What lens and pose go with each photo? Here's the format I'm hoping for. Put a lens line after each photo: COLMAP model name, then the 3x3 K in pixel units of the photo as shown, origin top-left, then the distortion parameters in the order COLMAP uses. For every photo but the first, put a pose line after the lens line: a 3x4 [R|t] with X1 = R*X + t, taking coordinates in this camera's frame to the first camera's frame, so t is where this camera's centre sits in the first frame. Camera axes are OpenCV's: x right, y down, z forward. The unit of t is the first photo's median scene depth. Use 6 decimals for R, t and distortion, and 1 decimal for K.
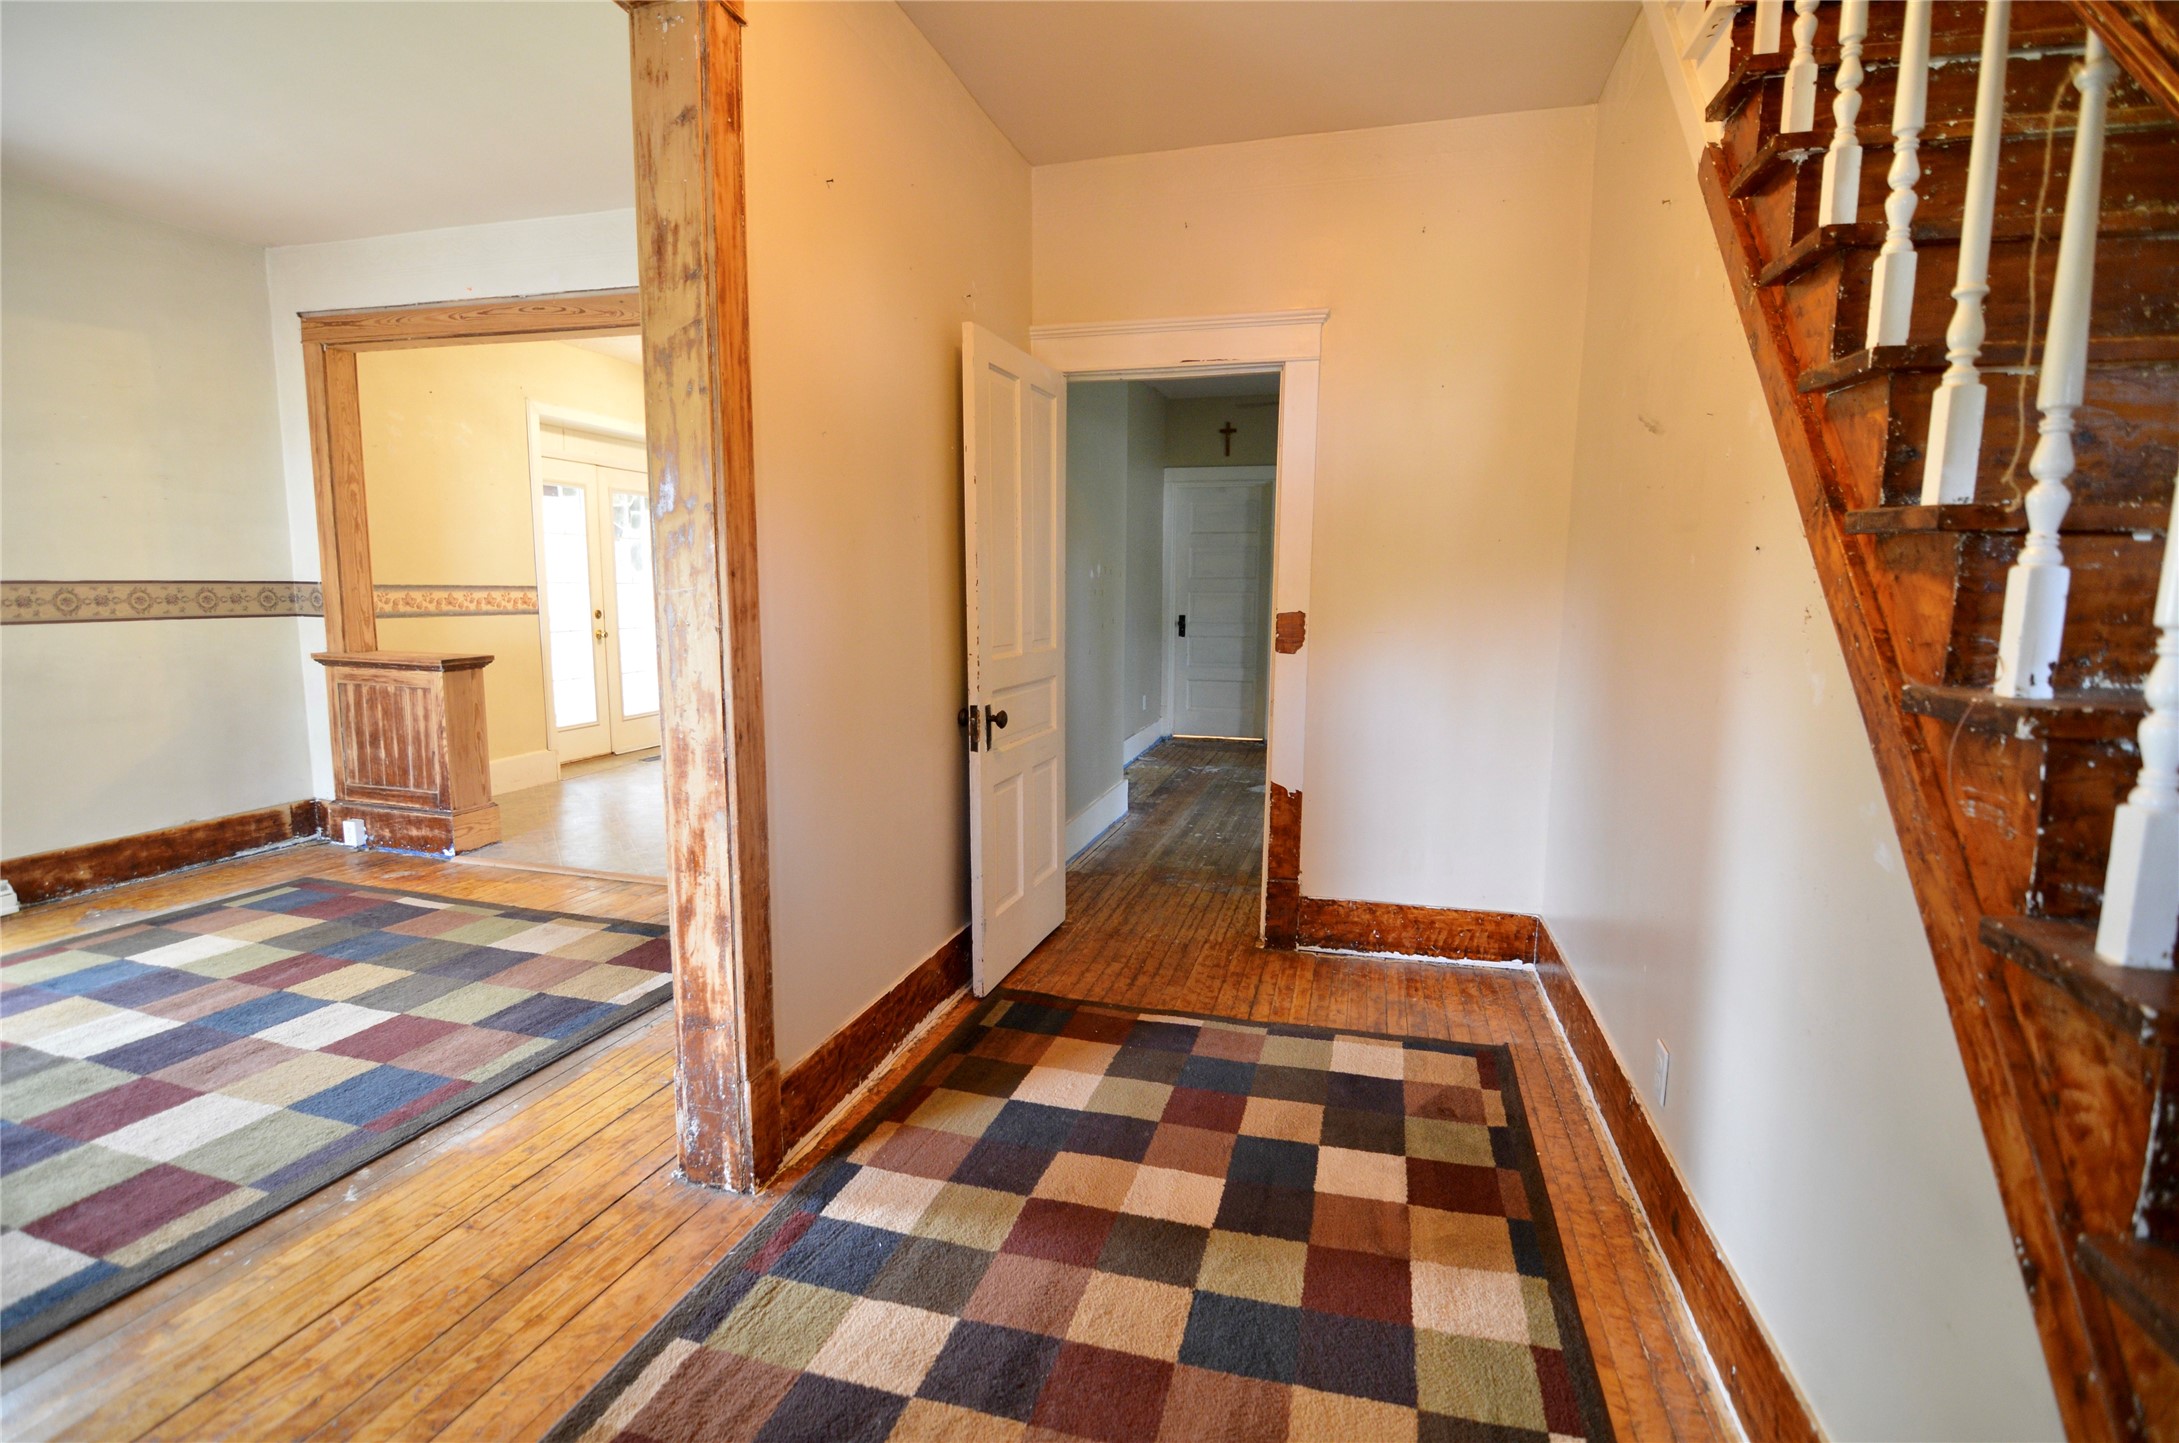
lens RADIAL K [[1045.2, 0, 1101.0], [0, 1045.2, 722.0], [0, 0, 1]] dist [-0.020418, -0.006237]
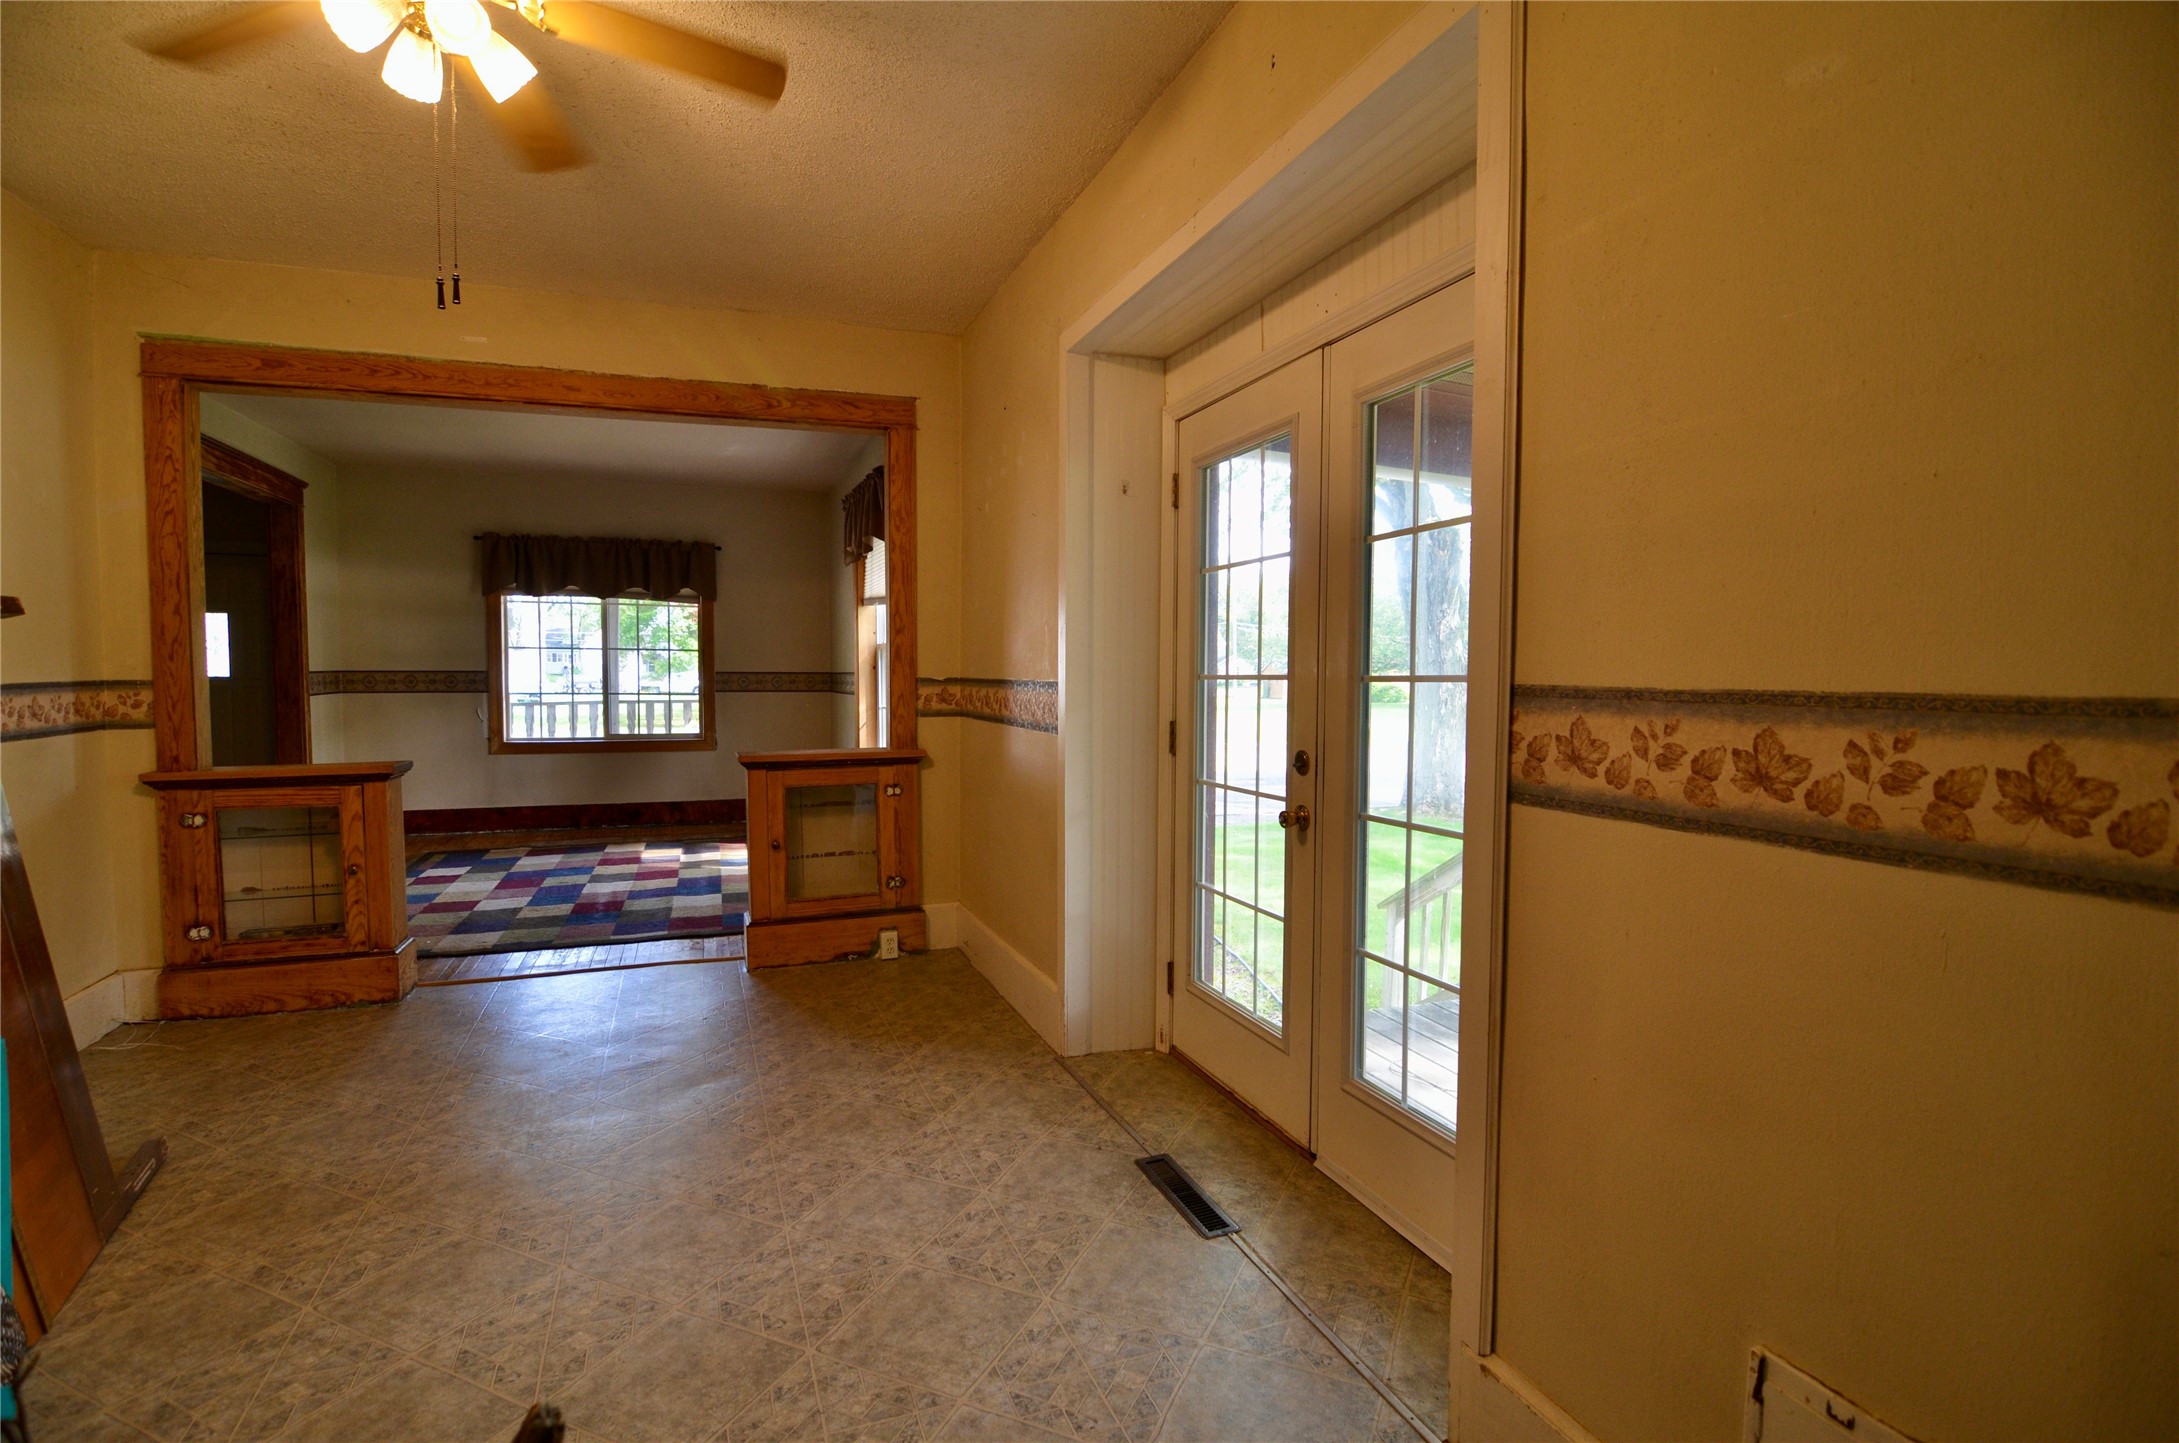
lens RADIAL K [[1045.2, 0, 1083.5], [0, 1045.2, 724.7], [0, 0, 1]] dist [-0.020418, -0.006237]
pose [[-0.806862, 0.013541, -0.590585, -0.405871], [-0.089797, 0.985308, 0.145273, -0.314934], [0.583876, 0.170248, -0.793792, 2.406980]]
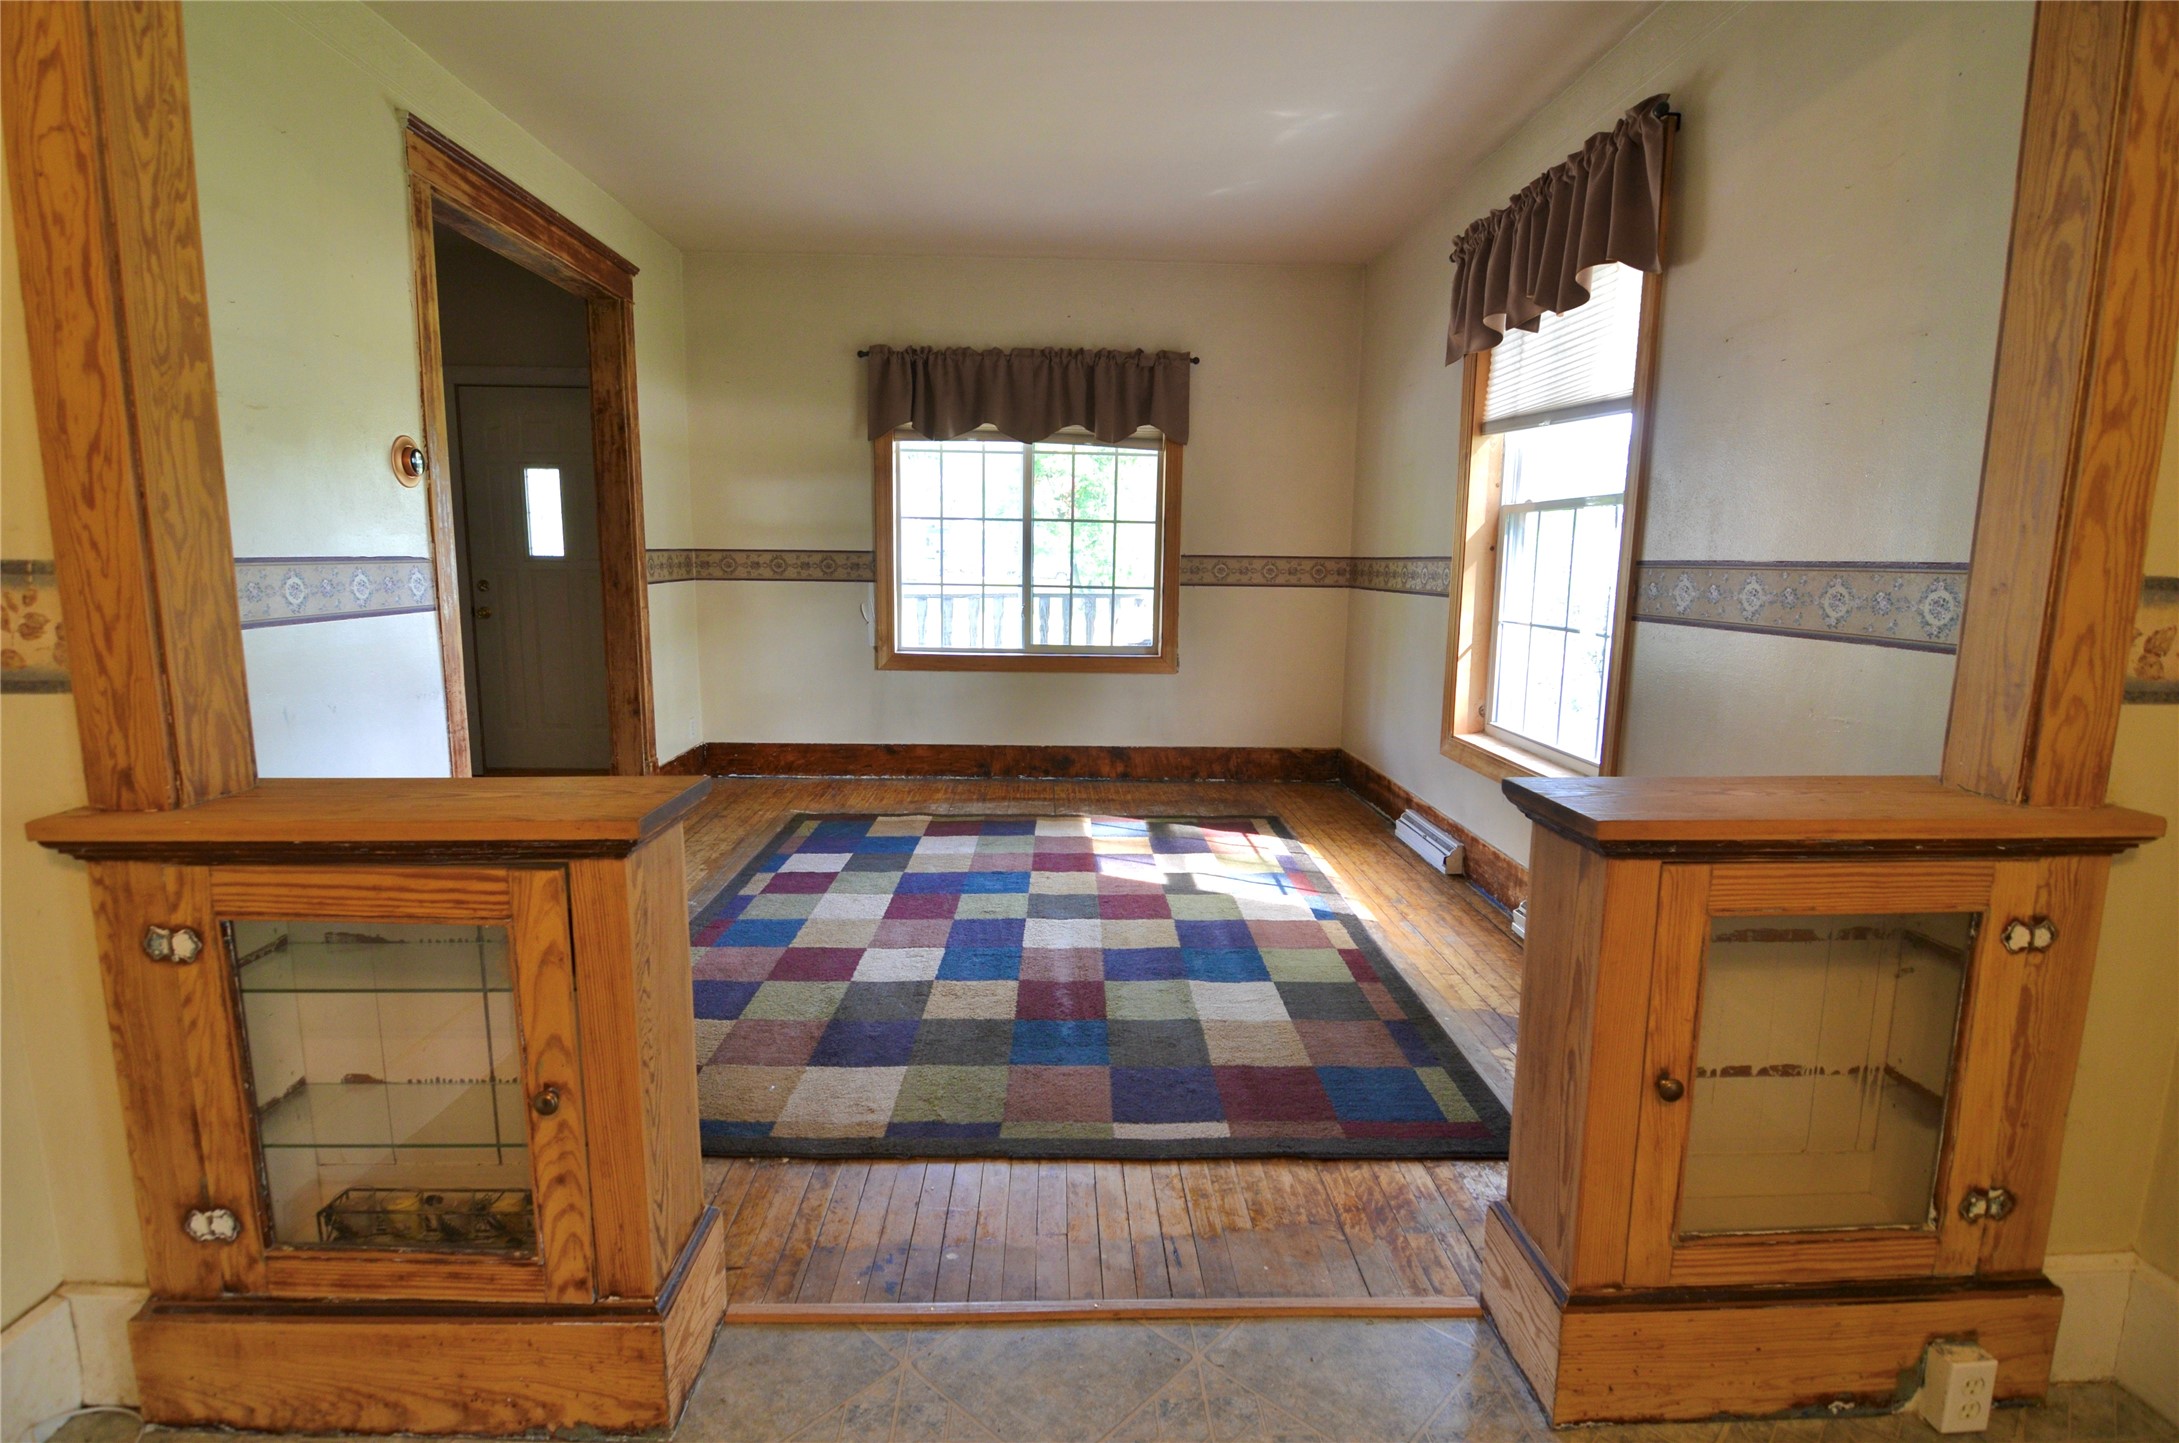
lens RADIAL K [[1045.2, 0, 1055.6], [0, 1045.2, 720.5], [0, 0, 1]] dist [-0.020418, -0.006237]
pose [[-0.959450, 0.019464, -0.281207, -0.490868], [-0.060262, 0.960385, 0.272082, -0.206264], [0.275363, 0.277995, -0.920268, 1.597608]]
